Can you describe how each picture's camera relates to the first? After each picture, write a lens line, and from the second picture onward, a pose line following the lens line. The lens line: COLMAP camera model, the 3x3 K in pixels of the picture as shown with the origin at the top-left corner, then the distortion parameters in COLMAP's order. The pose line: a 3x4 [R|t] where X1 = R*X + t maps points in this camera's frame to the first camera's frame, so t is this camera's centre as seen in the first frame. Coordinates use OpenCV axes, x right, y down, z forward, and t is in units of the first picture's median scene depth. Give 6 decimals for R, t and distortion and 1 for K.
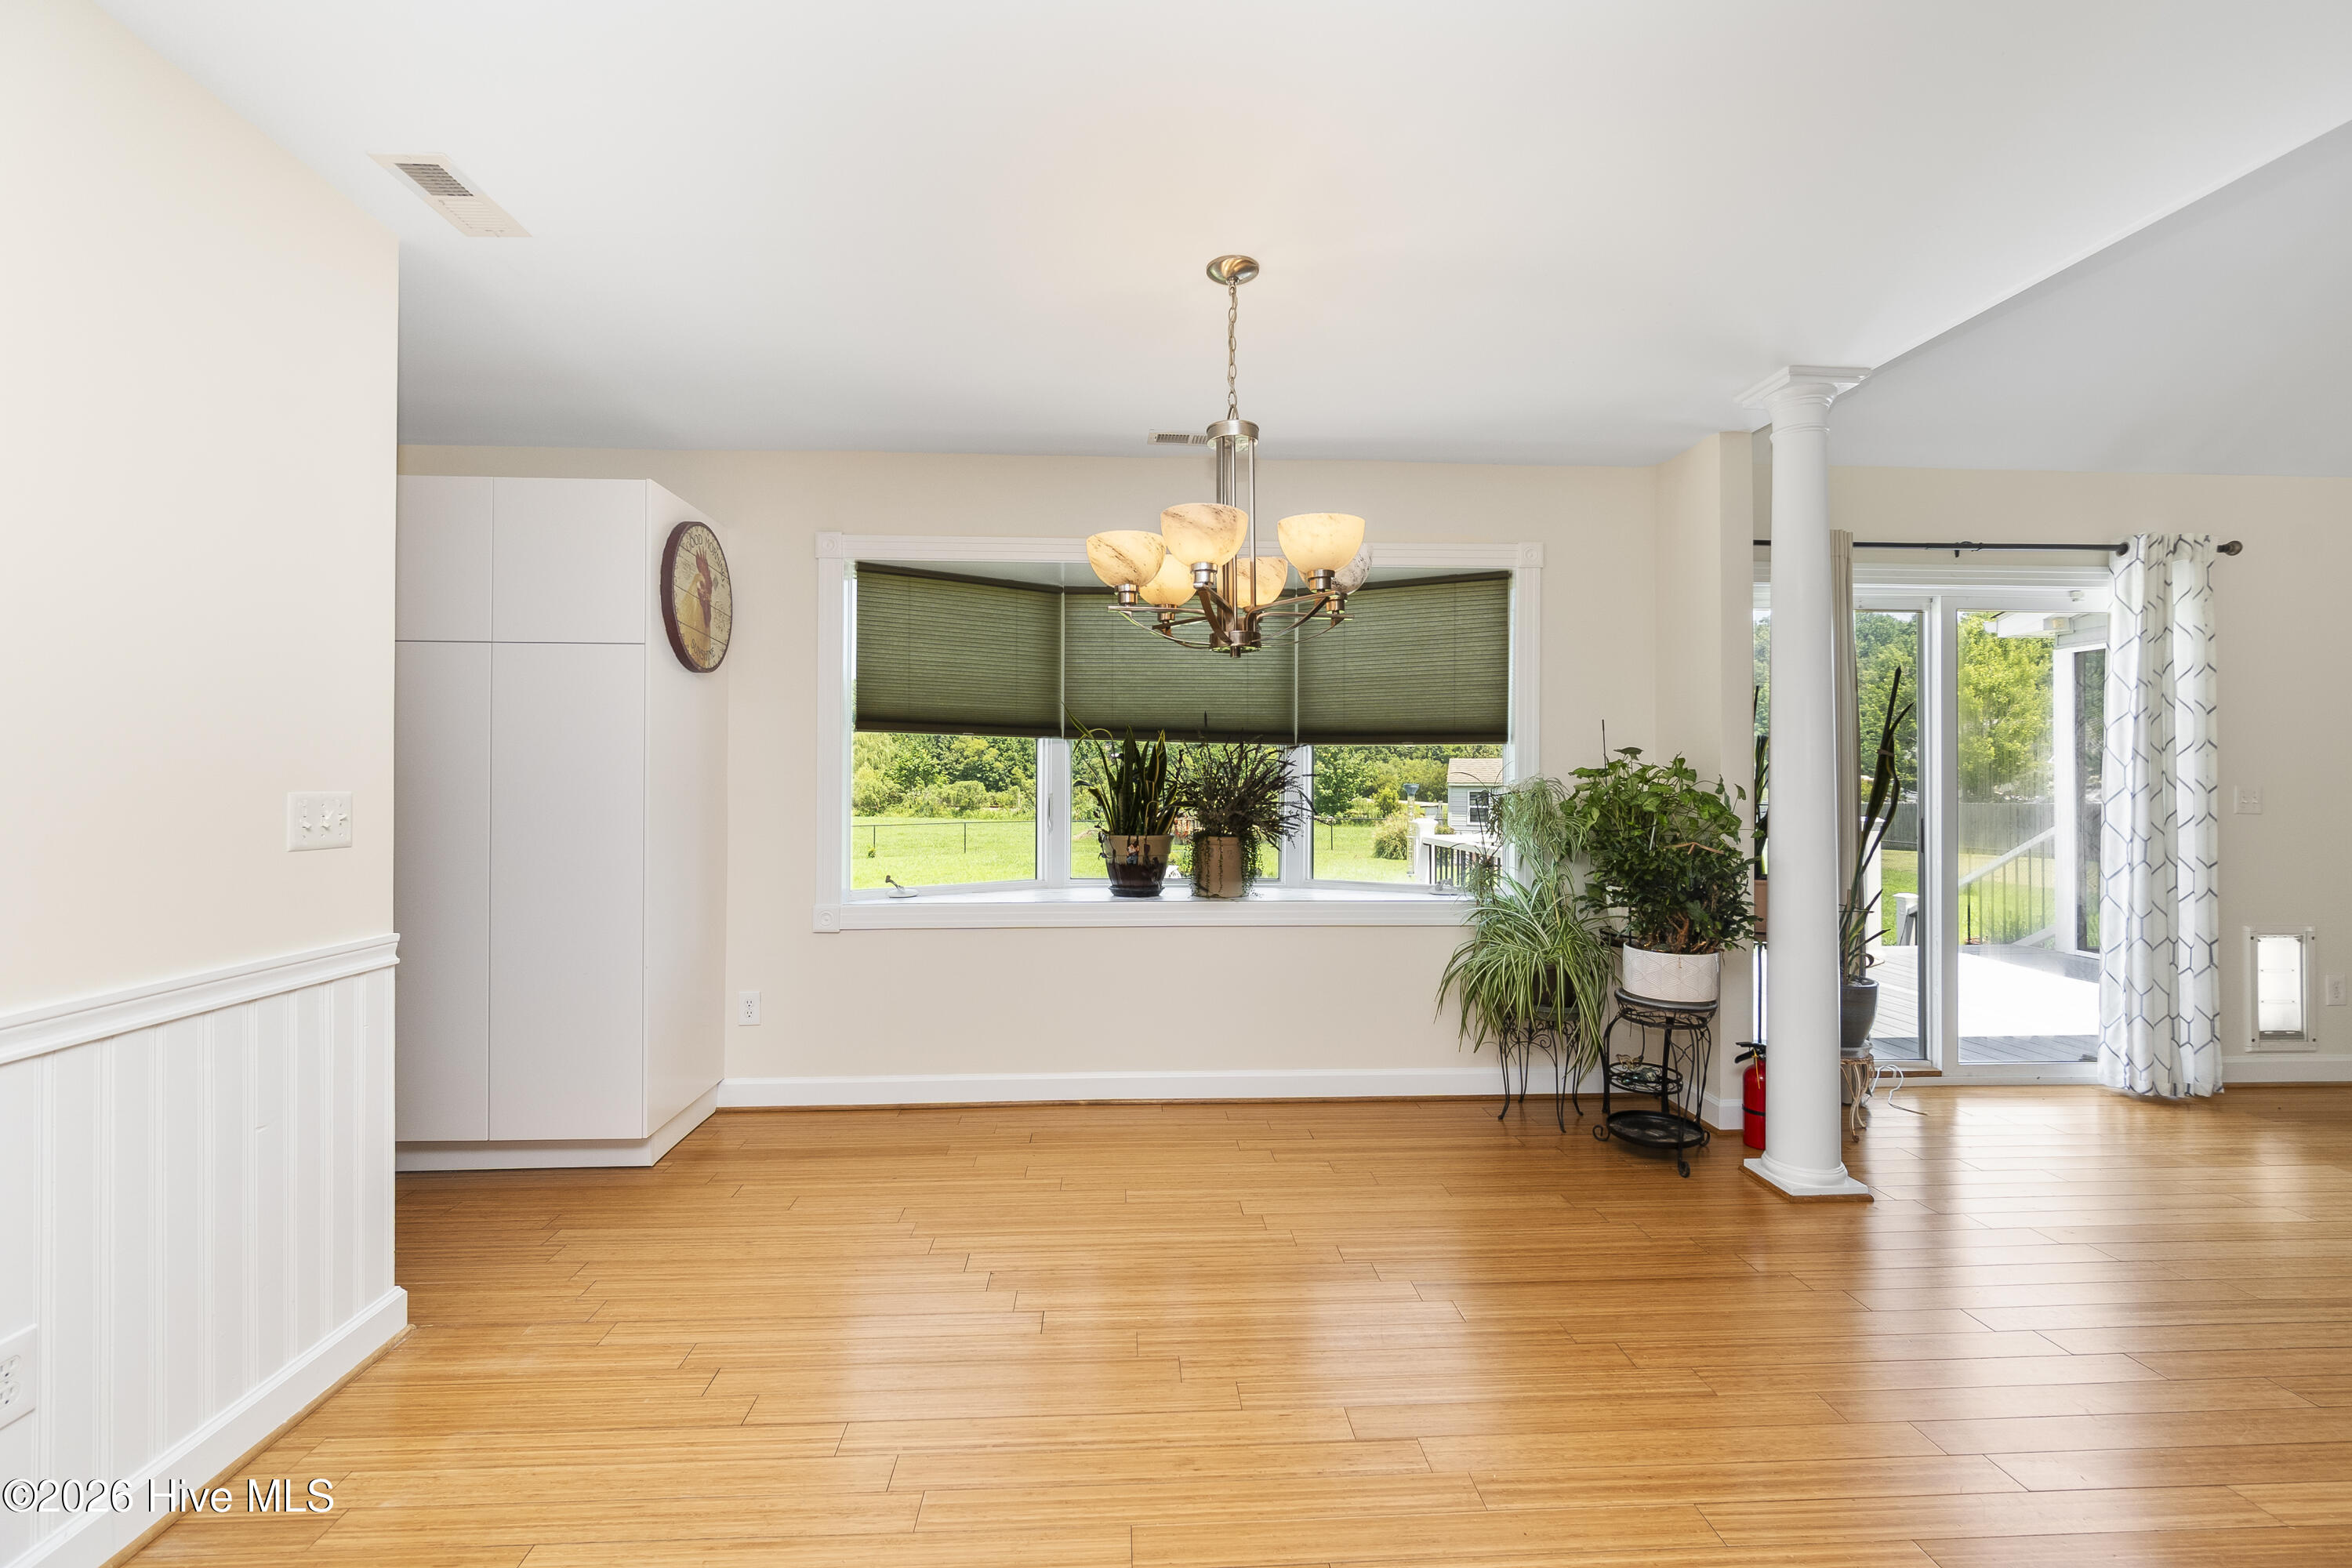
lens RADIAL K [[1013.7, 0, 1162.7], [0, 1013.7, 775.8], [0, 0, 1]] dist [-0.004858, 0.000272]
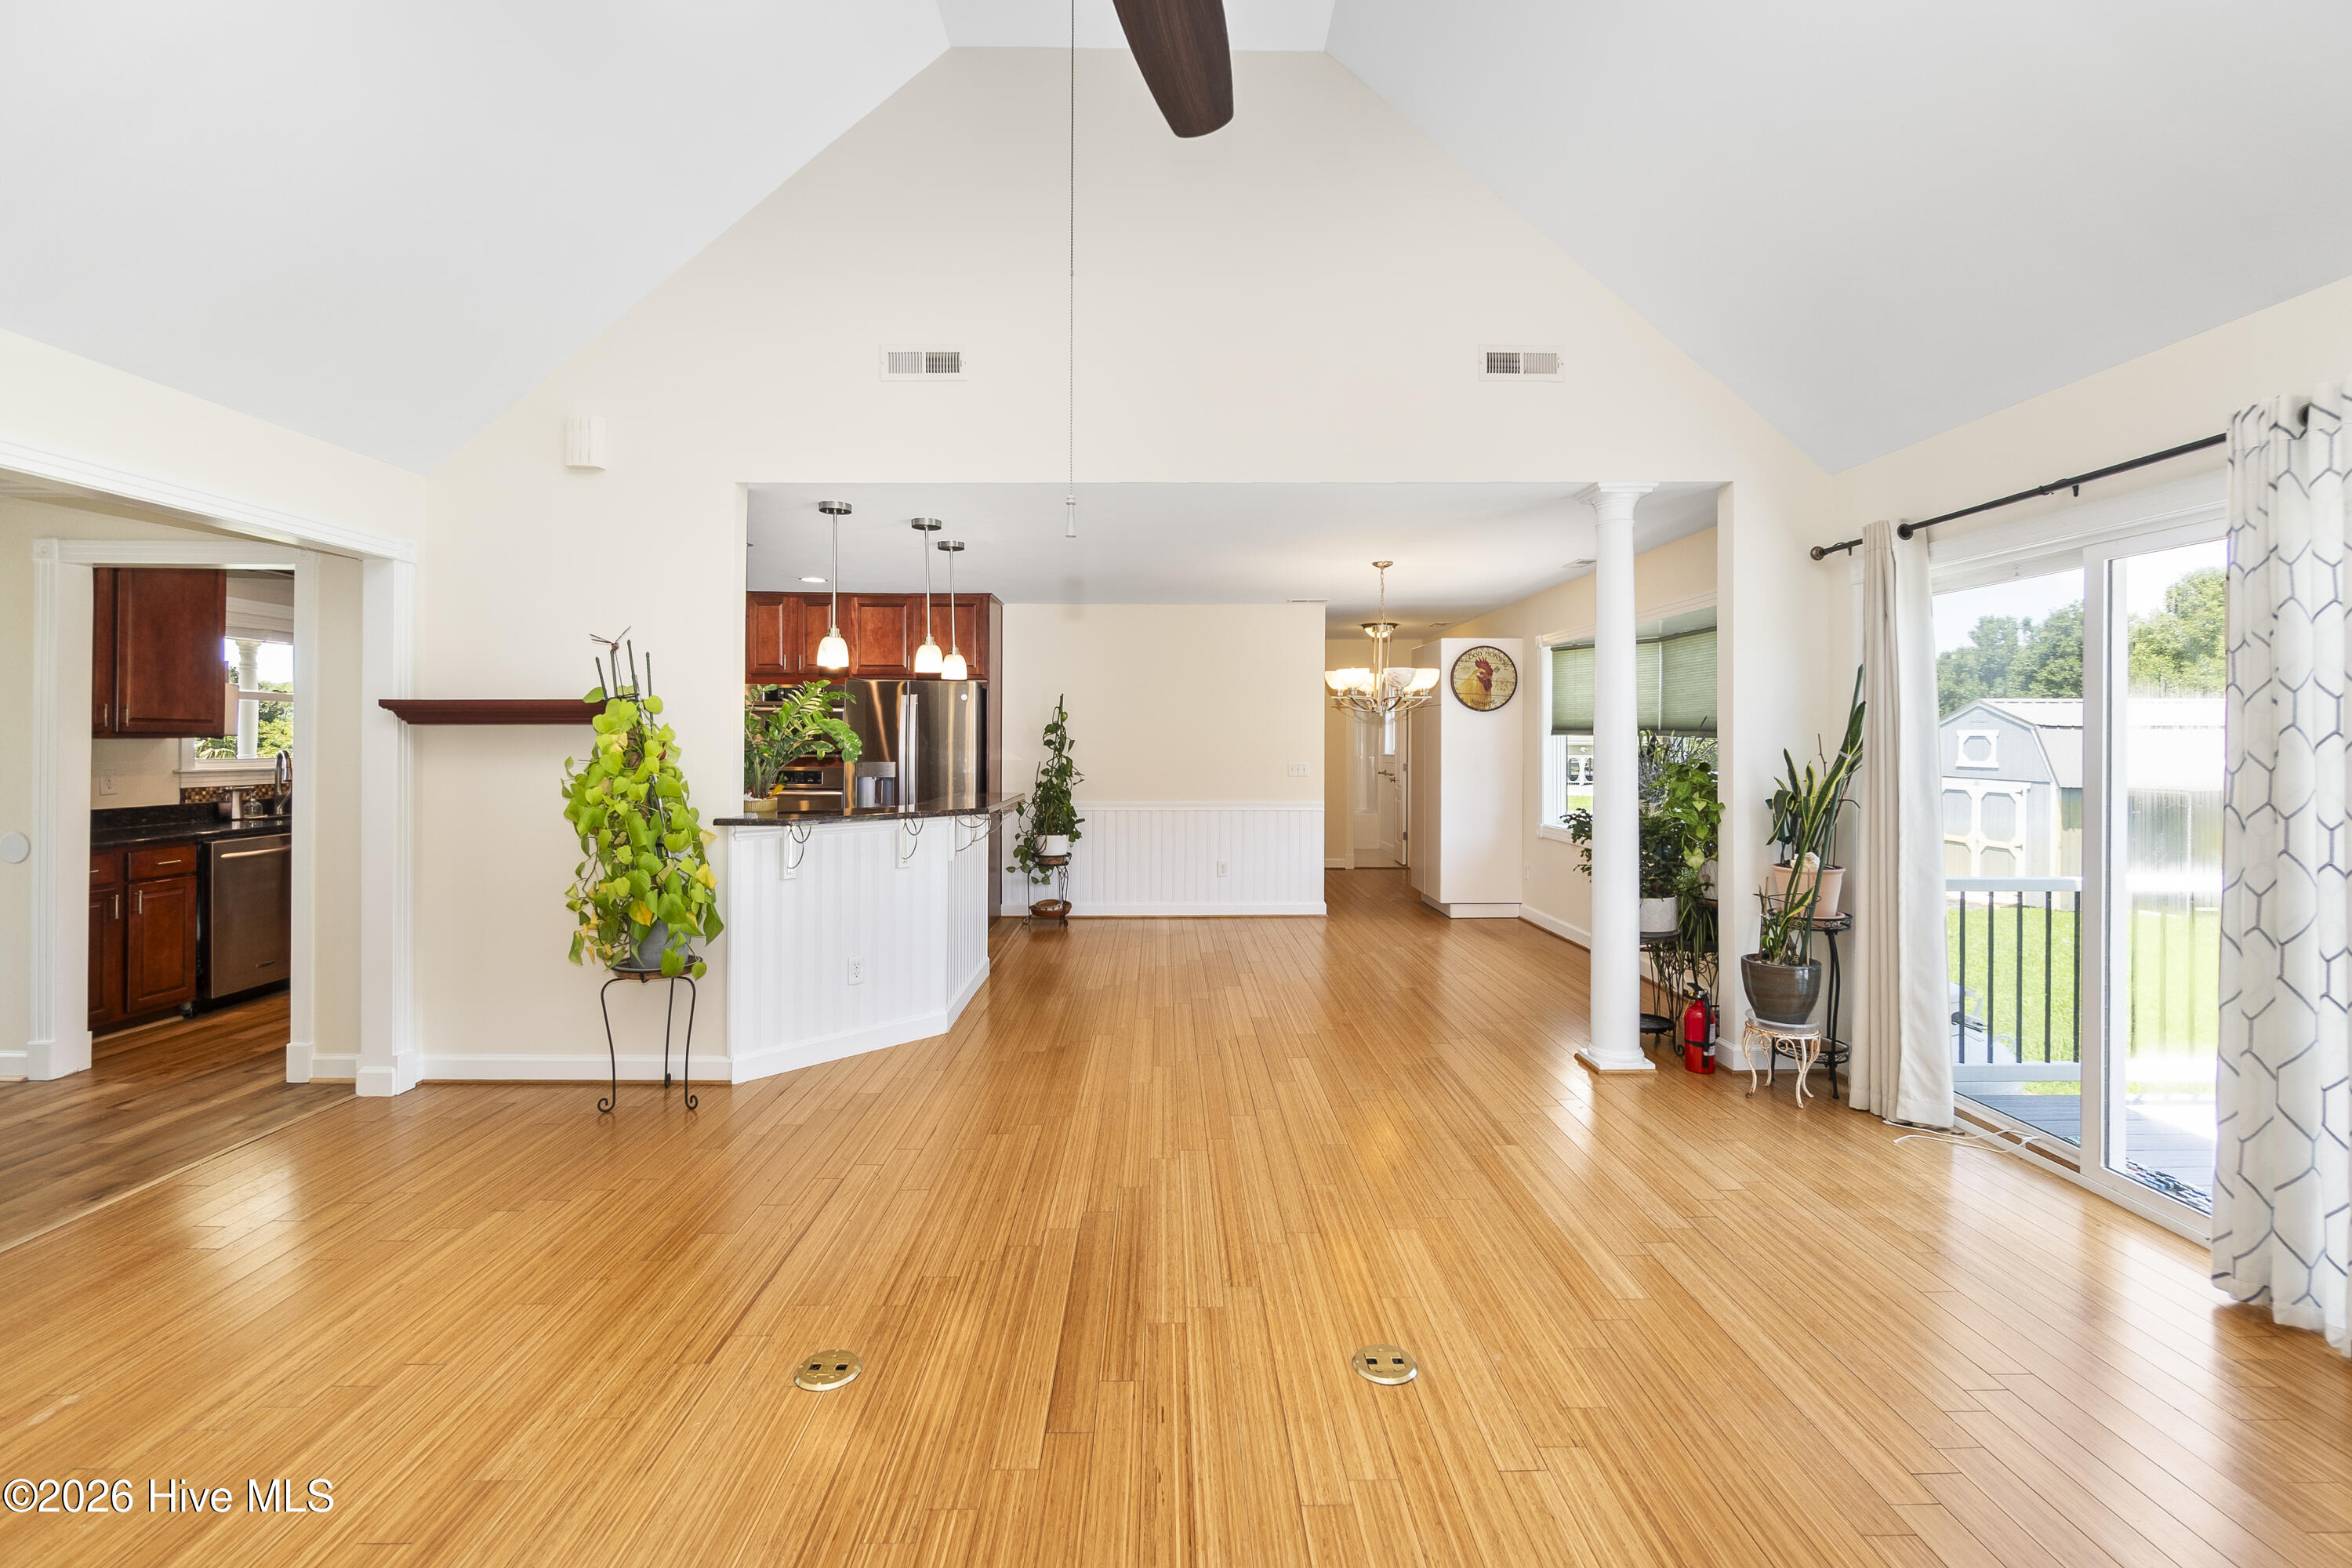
lens RADIAL K [[1013.7, 0, 1182.8], [0, 1013.7, 756.3], [0, 0, 1]] dist [-0.004858, 0.000272]
pose [[-0.035316, 0.014887, -0.999265, 1.616065], [0.001431, 0.999889, 0.014846, -0.032219], [0.999375, -0.000906, -0.035334, 0.358442]]
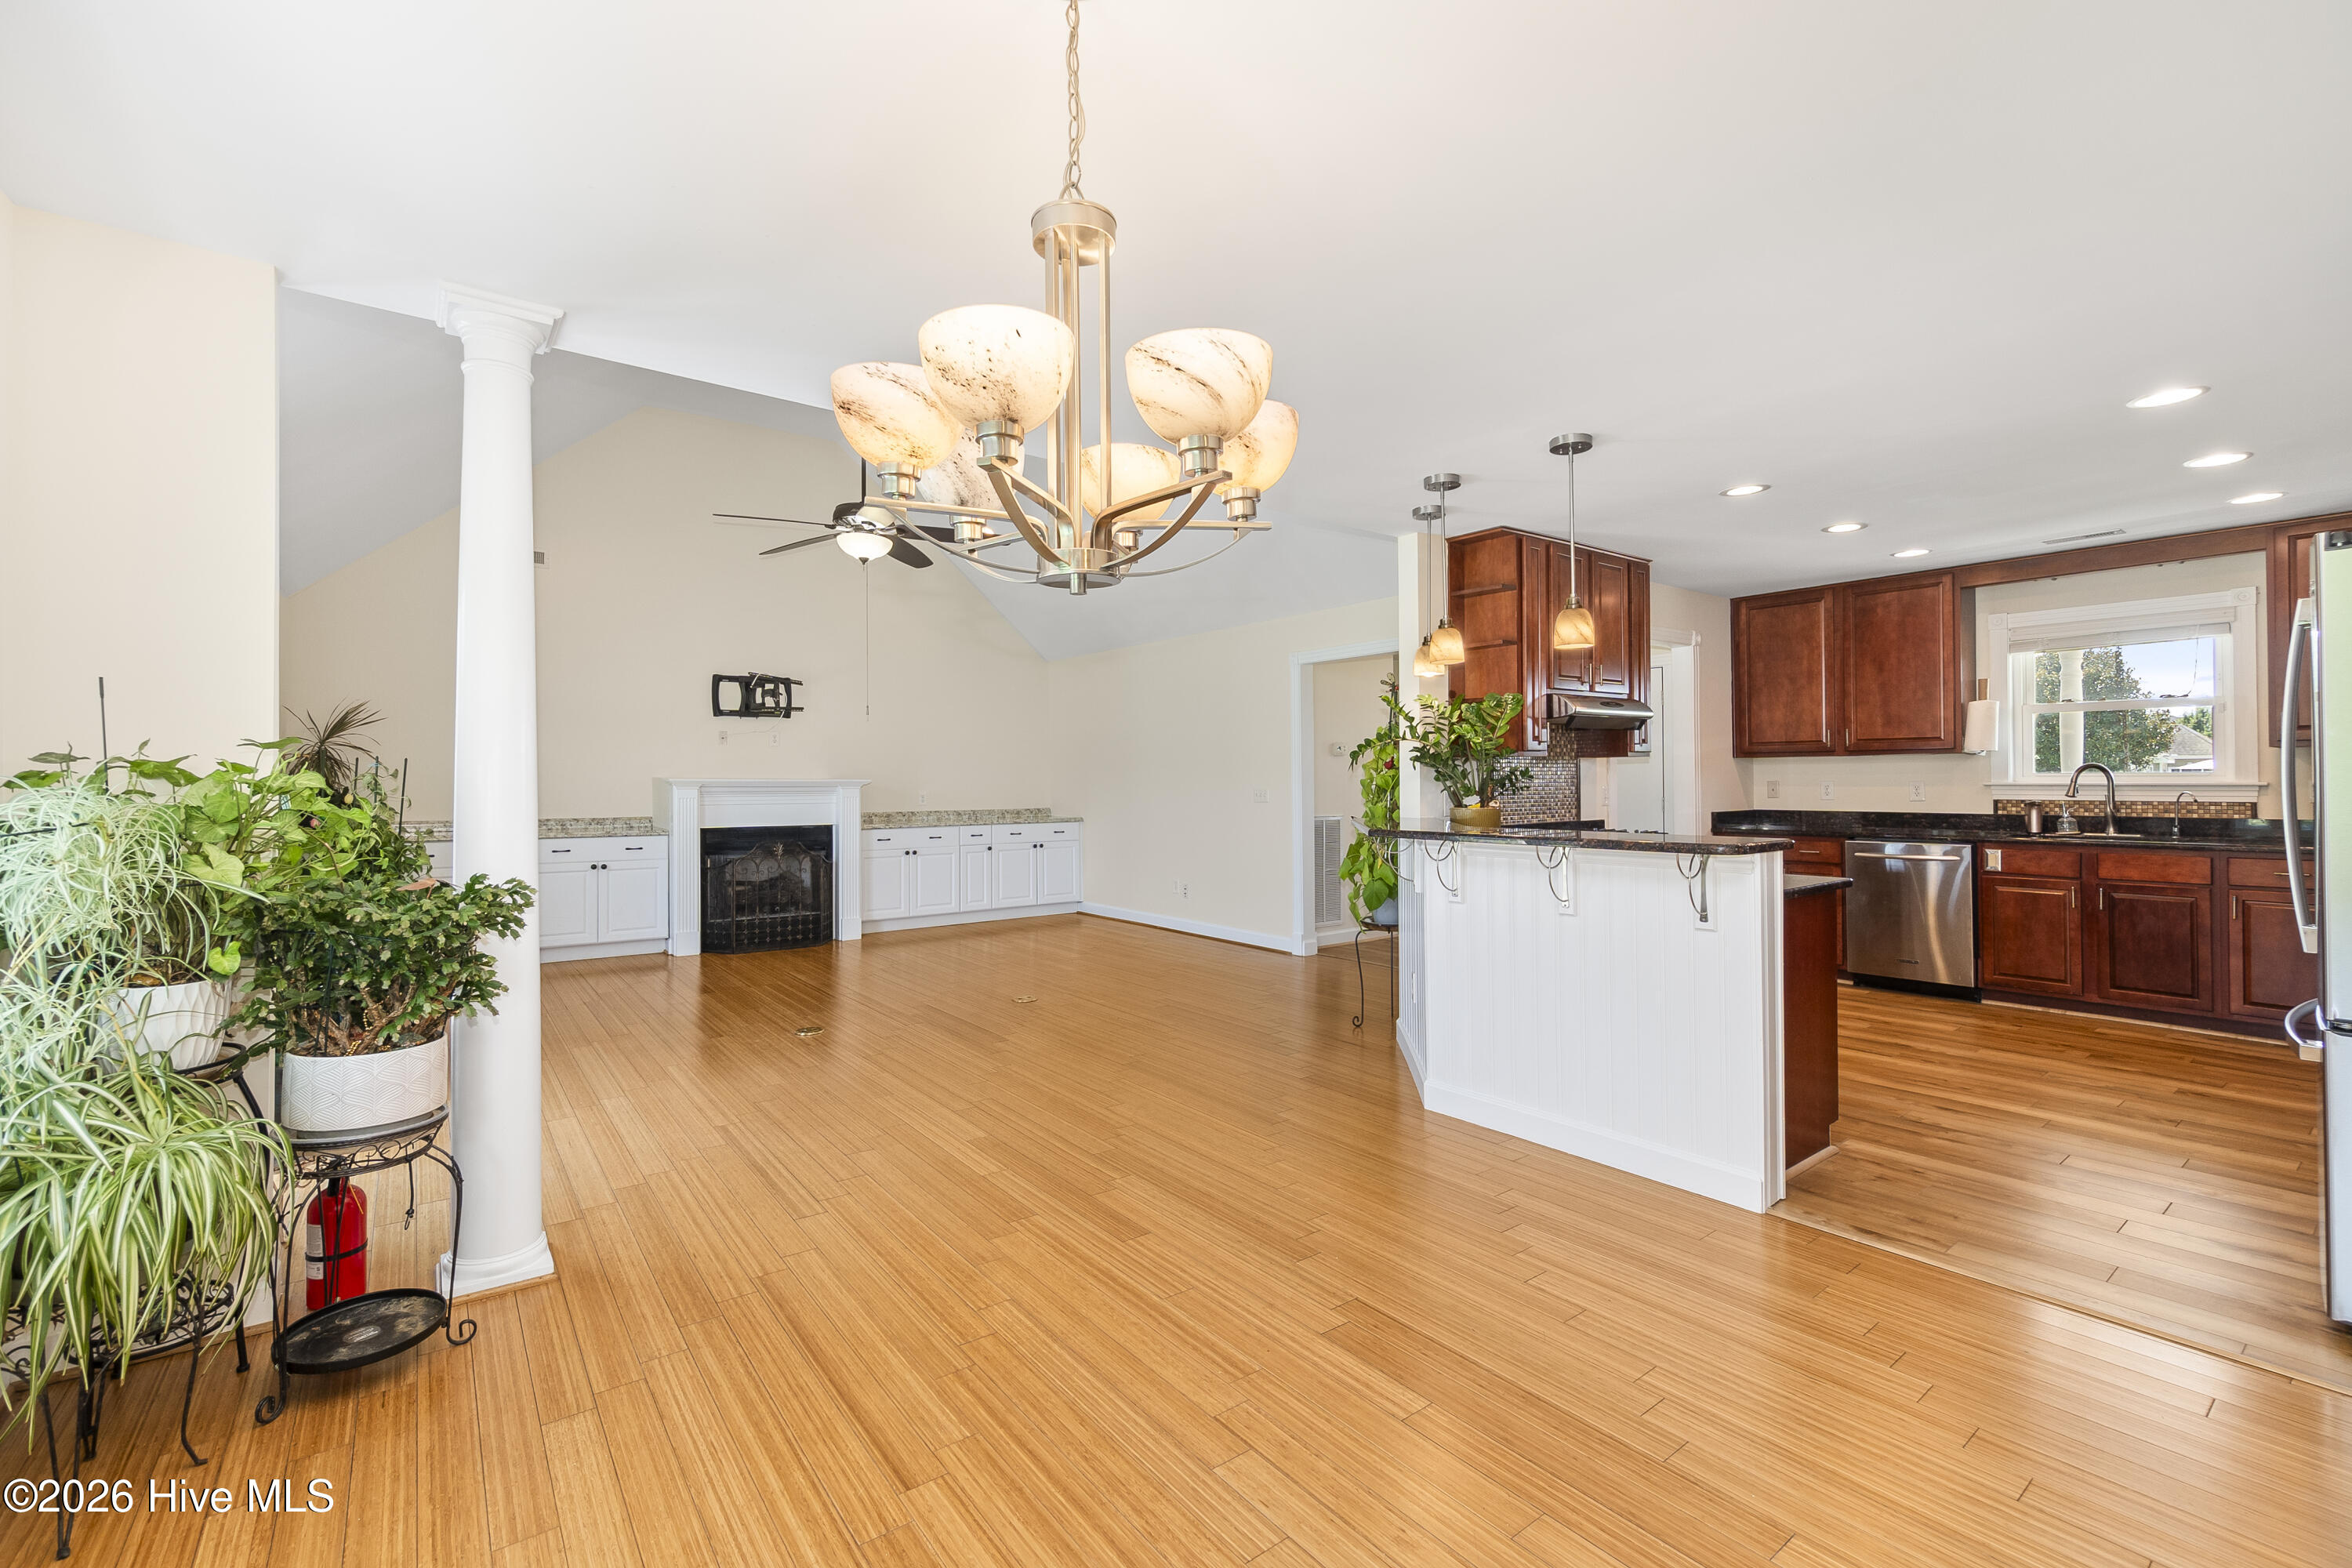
lens RADIAL K [[1013.7, 0, 1179.1], [0, 1013.7, 751.3], [0, 0, 1]] dist [-0.004858, 0.000272]
pose [[-0.564102, 0.025162, 0.825322, -0.302066], [0.003107, 0.999593, -0.028352, -0.002396], [-0.825699, -0.013429, -0.563951, 0.798051]]
